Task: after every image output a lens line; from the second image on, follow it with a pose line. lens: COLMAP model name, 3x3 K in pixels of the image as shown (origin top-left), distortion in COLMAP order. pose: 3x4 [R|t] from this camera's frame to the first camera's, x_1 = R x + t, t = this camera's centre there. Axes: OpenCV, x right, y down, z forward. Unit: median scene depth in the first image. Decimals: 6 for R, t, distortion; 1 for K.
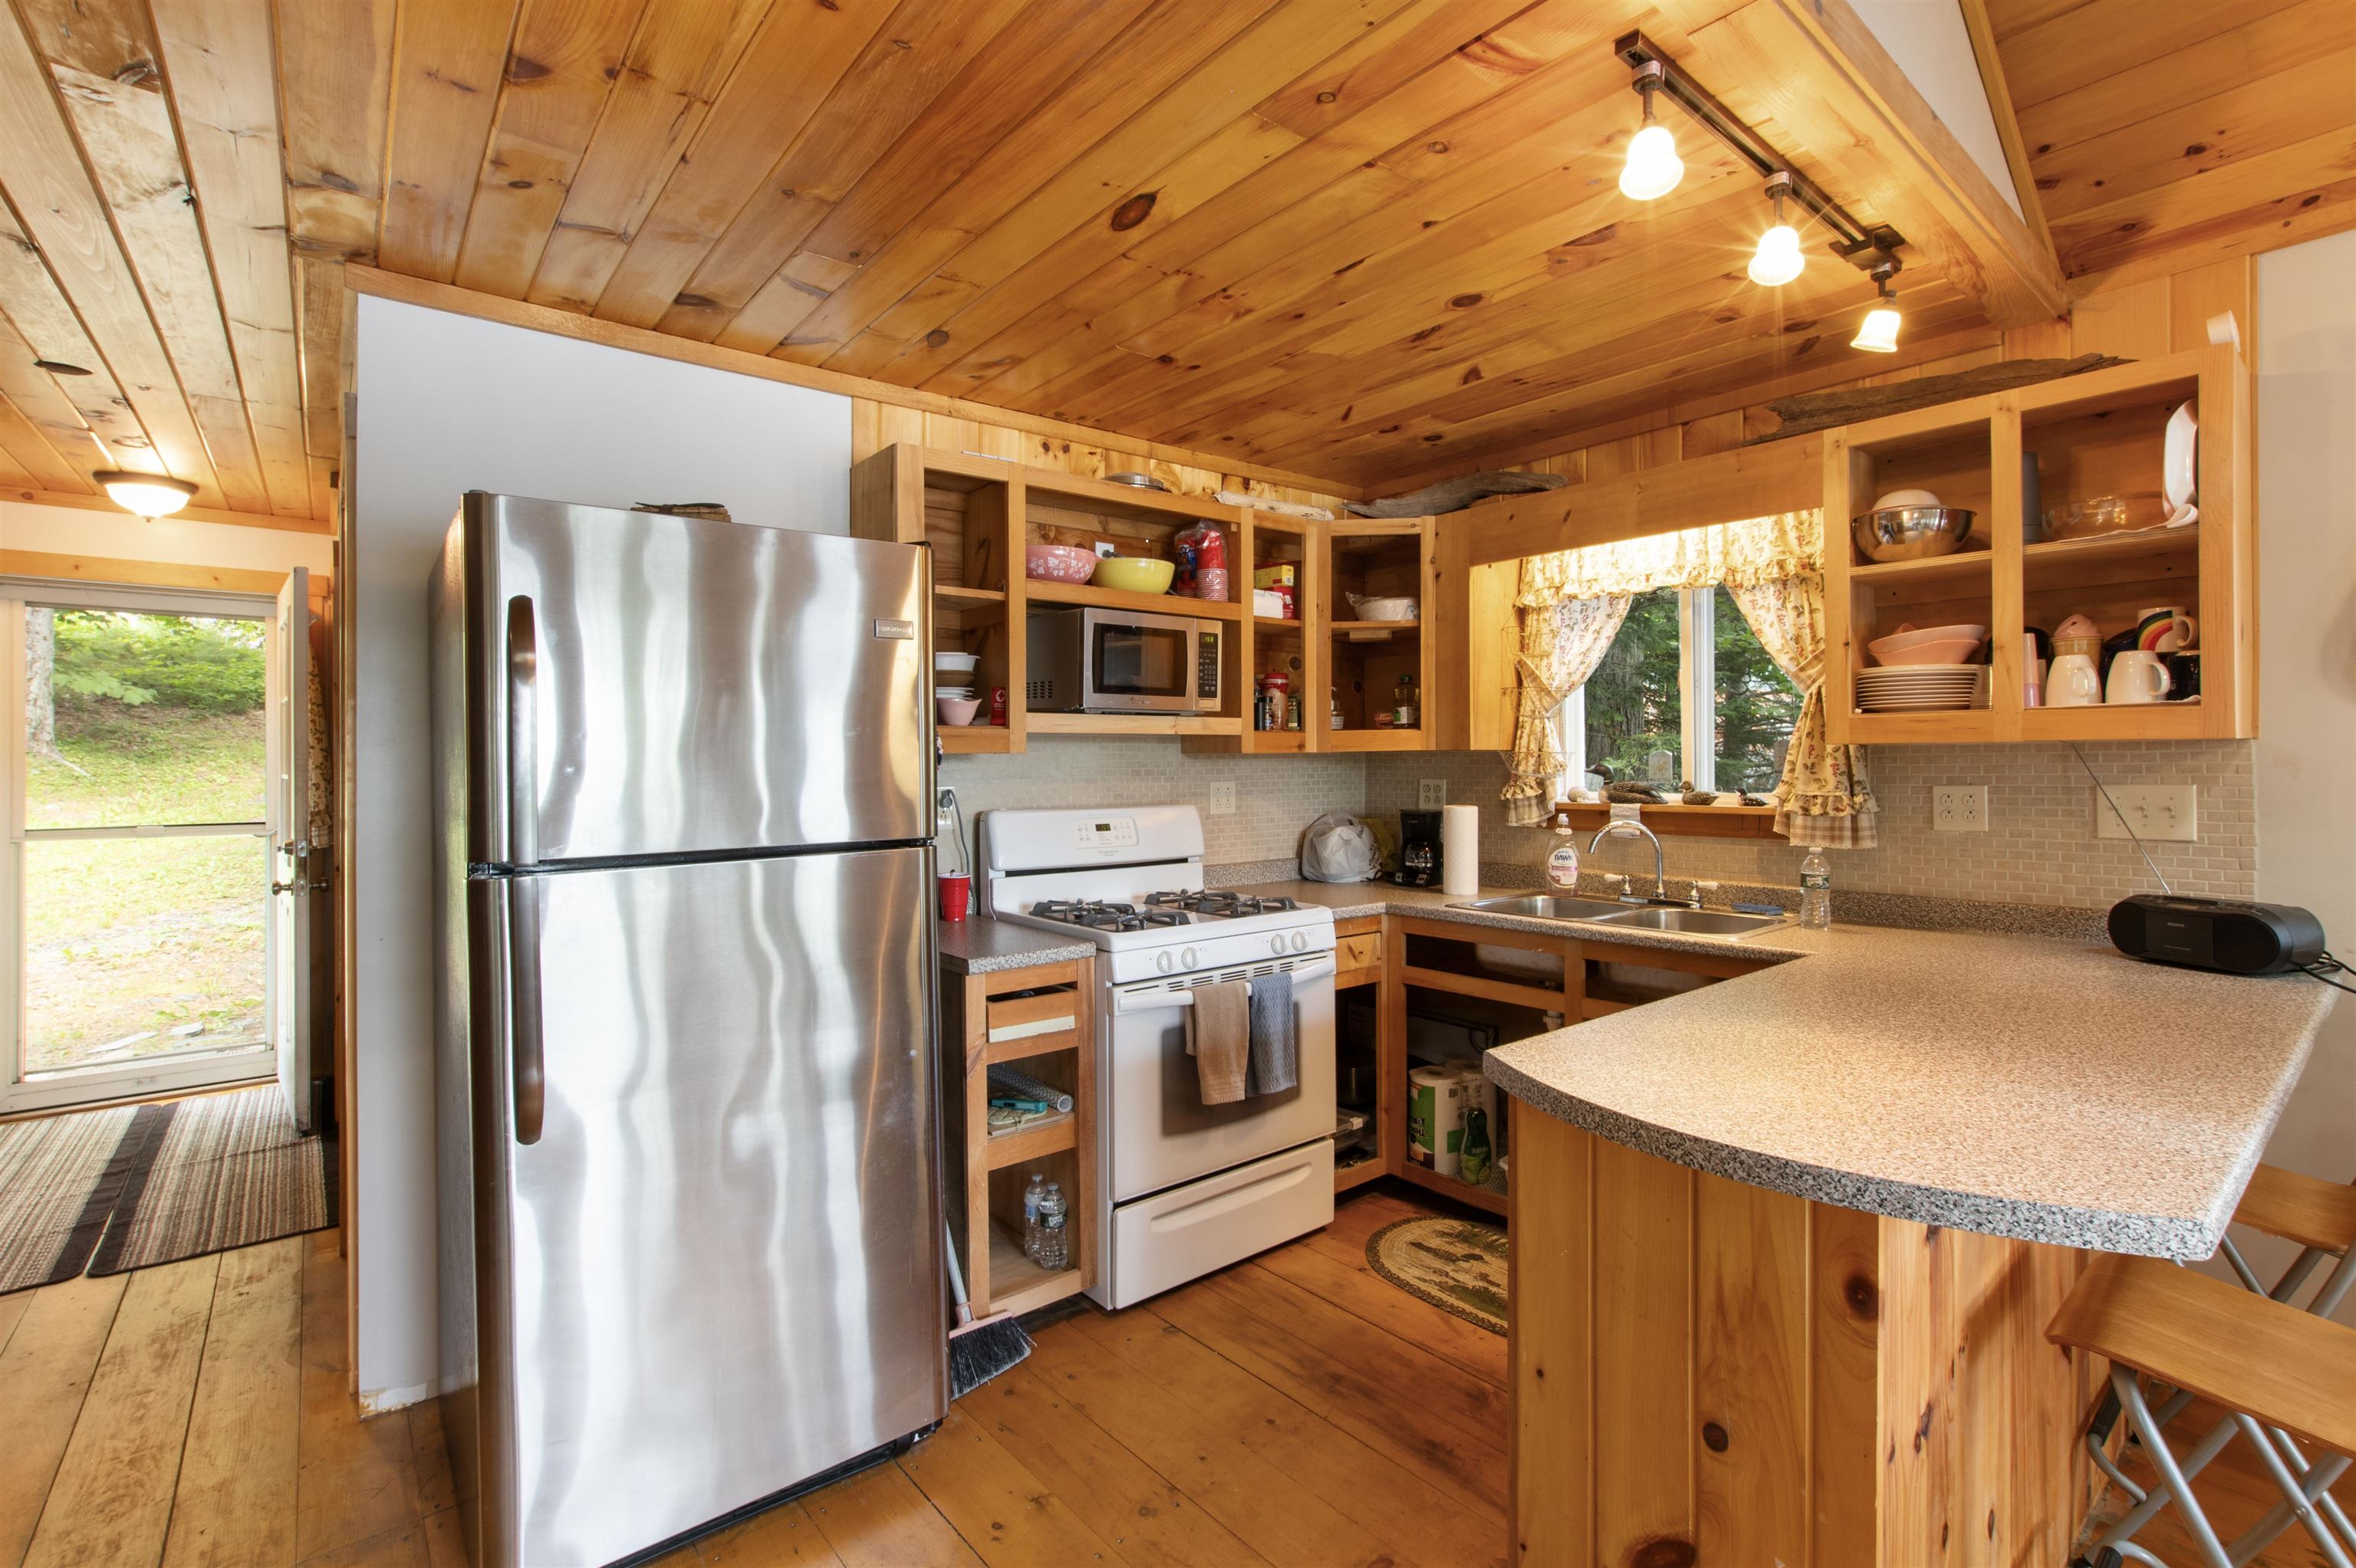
lens RADIAL K [[1050.7, 0, 1179.7], [0, 1050.7, 764.1], [0, 0, 1]] dist [-0.026436, 0.003826]
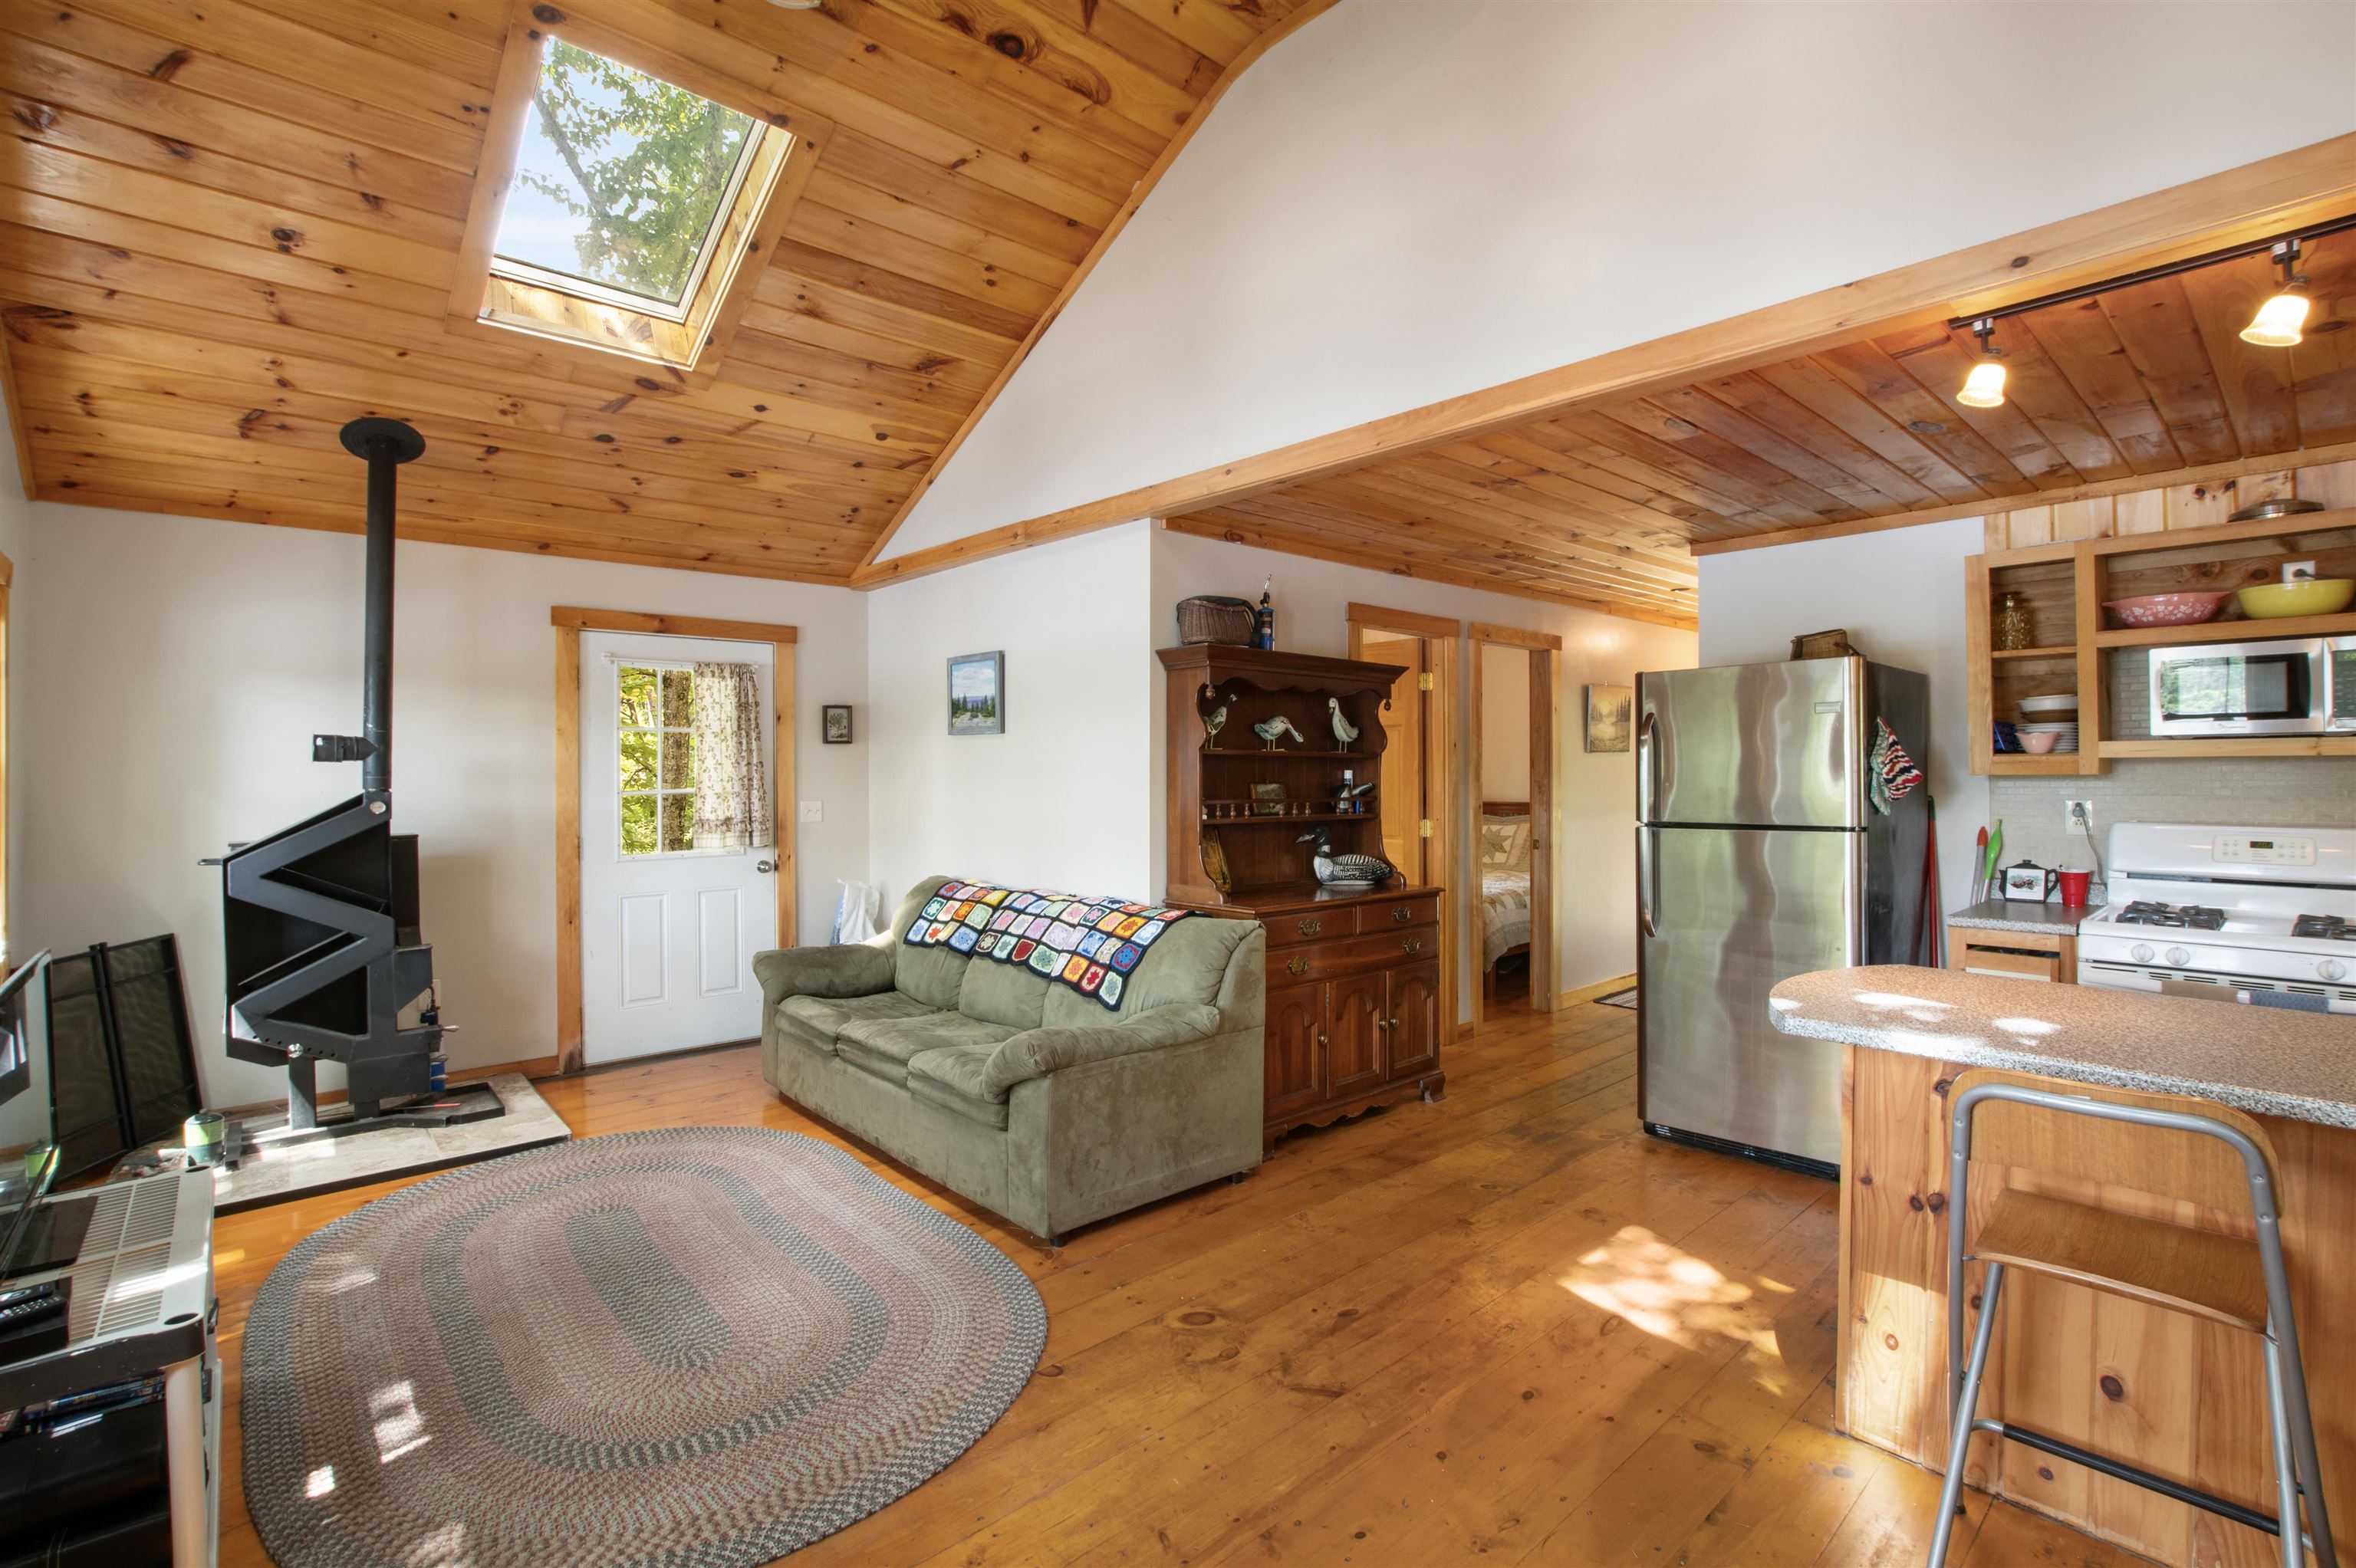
lens RADIAL K [[1050.7, 0, 1196.2], [0, 1050.7, 771.0], [0, 0, 1]] dist [-0.026436, 0.003826]
pose [[0.041104, 0.006826, -0.999132, 1.022383], [0.004548, 0.999965, 0.007019, -0.028014], [0.999145, -0.004832, 0.041071, -0.104167]]
